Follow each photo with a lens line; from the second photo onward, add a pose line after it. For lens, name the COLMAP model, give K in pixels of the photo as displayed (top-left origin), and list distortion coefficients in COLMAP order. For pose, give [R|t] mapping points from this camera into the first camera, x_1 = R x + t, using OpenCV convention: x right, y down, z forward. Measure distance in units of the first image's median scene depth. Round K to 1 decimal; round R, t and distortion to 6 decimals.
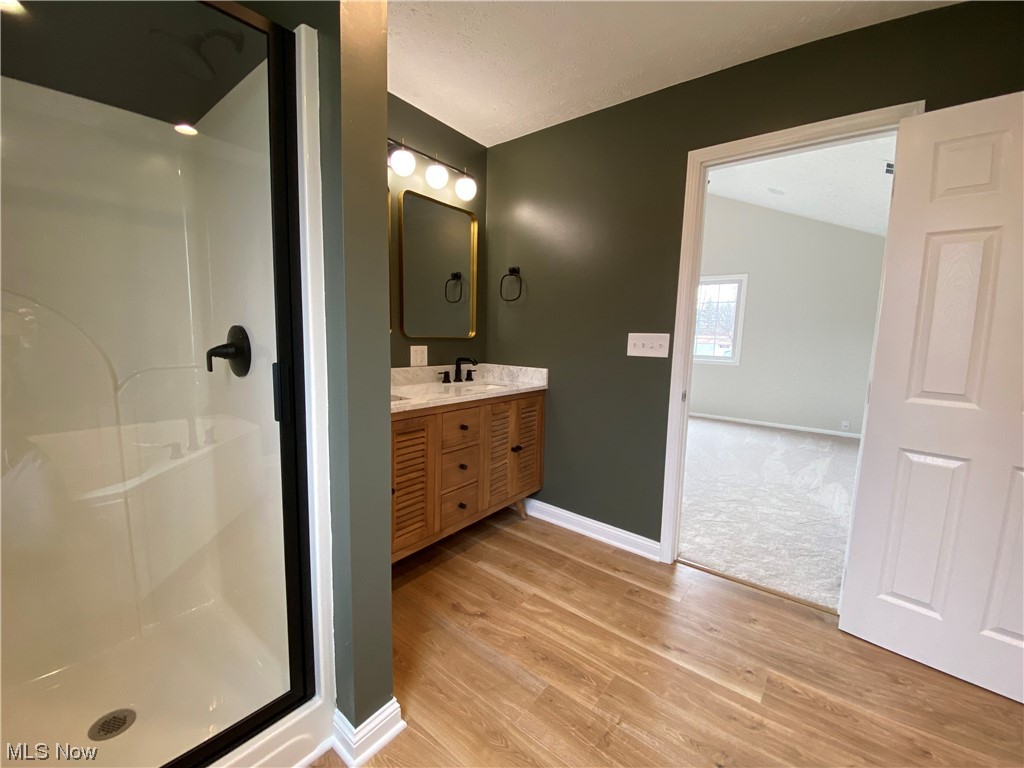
lens RADIAL K [[412.1, 0, 504.9], [0, 412.1, 382.0], [0, 0, 1]] dist [0.012494, -0.017494]
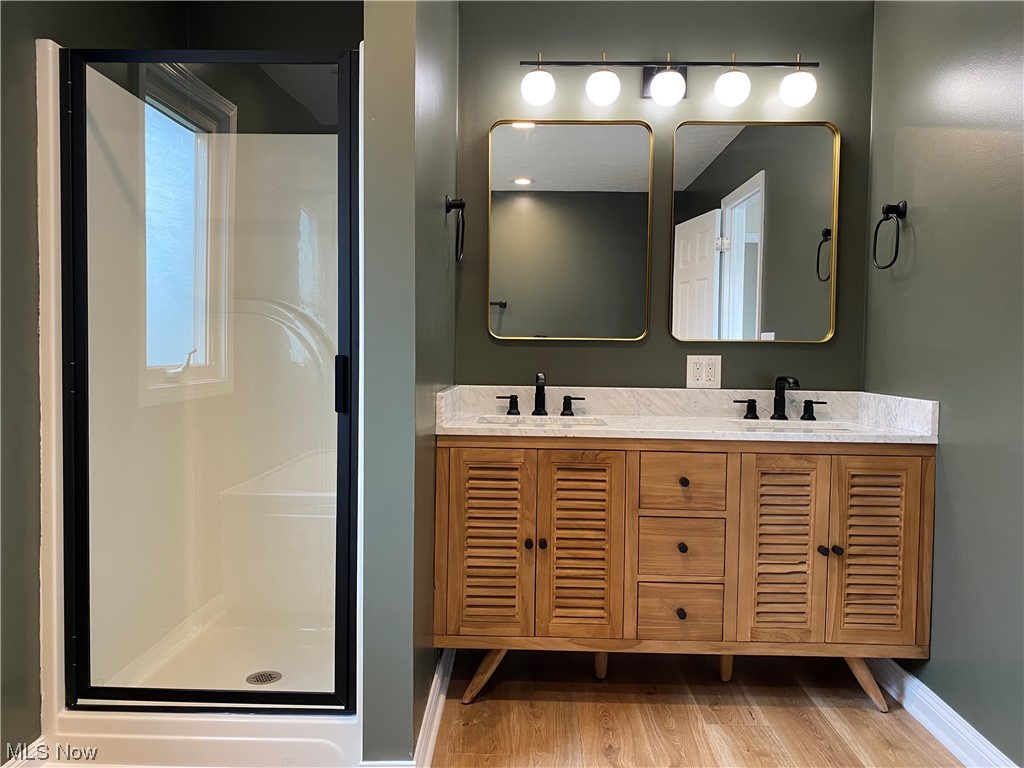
lens RADIAL K [[754.0, 0, 508.4], [0, 754.0, 379.3], [0, 0, 1]] dist [0.099336, -0.232490]
pose [[0.604129, 0.019083, -0.796658, 0.574372], [-0.091632, 0.994746, -0.045660, 0.030213], [0.791601, 0.100584, 0.602703, 0.084309]]
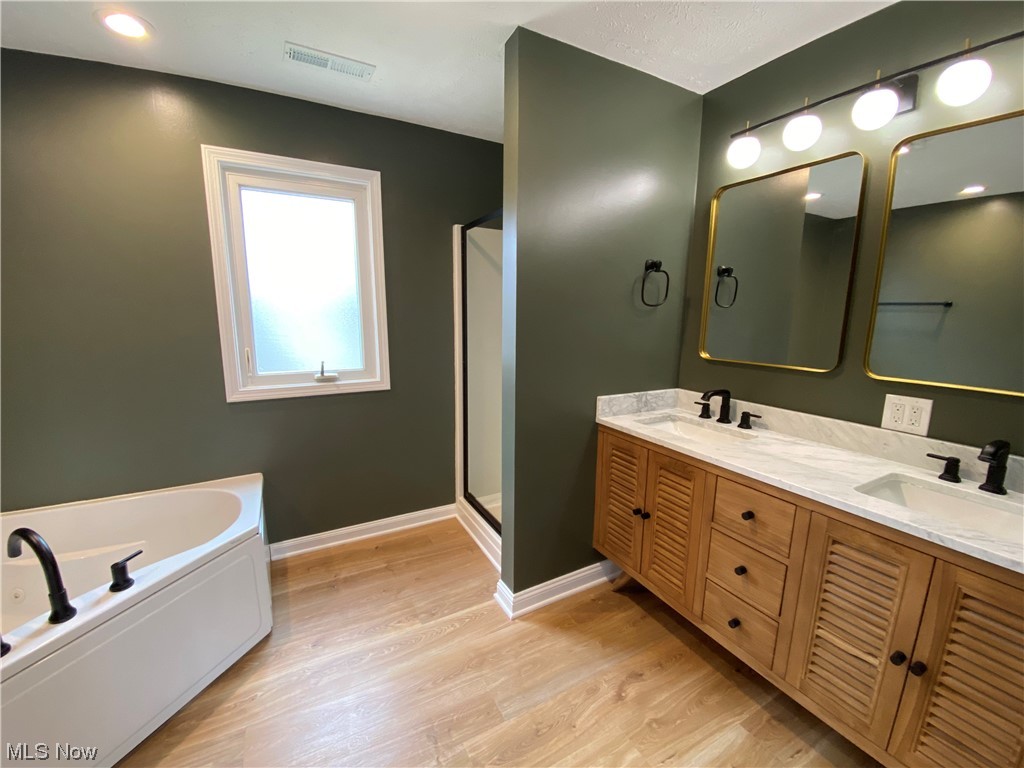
lens RADIAL K [[412.1, 0, 504.9], [0, 412.1, 382.0], [0, 0, 1]] dist [0.012494, -0.017494]
pose [[-0.387944, 0.130841, -0.912348, 0.568751], [-0.124954, 0.973267, 0.192710, -0.160691], [0.913173, 0.188762, -0.361224, 0.753240]]
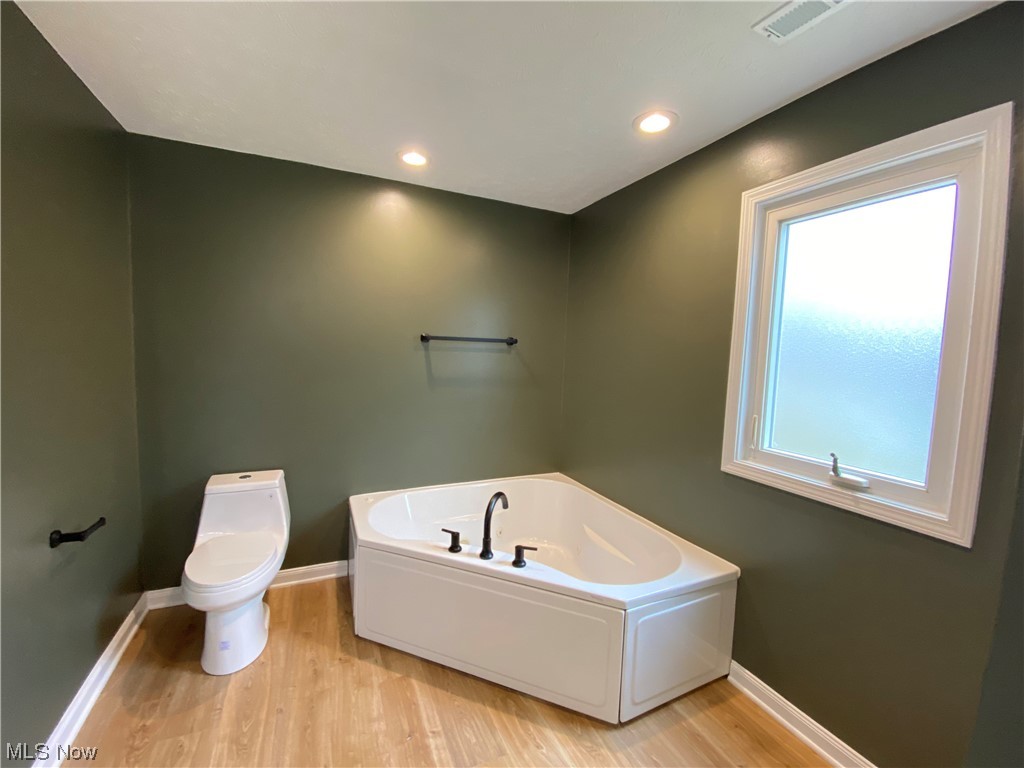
lens RADIAL K [[412.1, 0, 504.9], [0, 412.1, 382.0], [0, 0, 1]] dist [0.012494, -0.017494]
pose [[-0.893315, -0.086605, 0.441009, 0.015231], [0.000524, 0.981057, 0.193720, -0.192657], [-0.449432, 0.173284, -0.876347, 0.746069]]
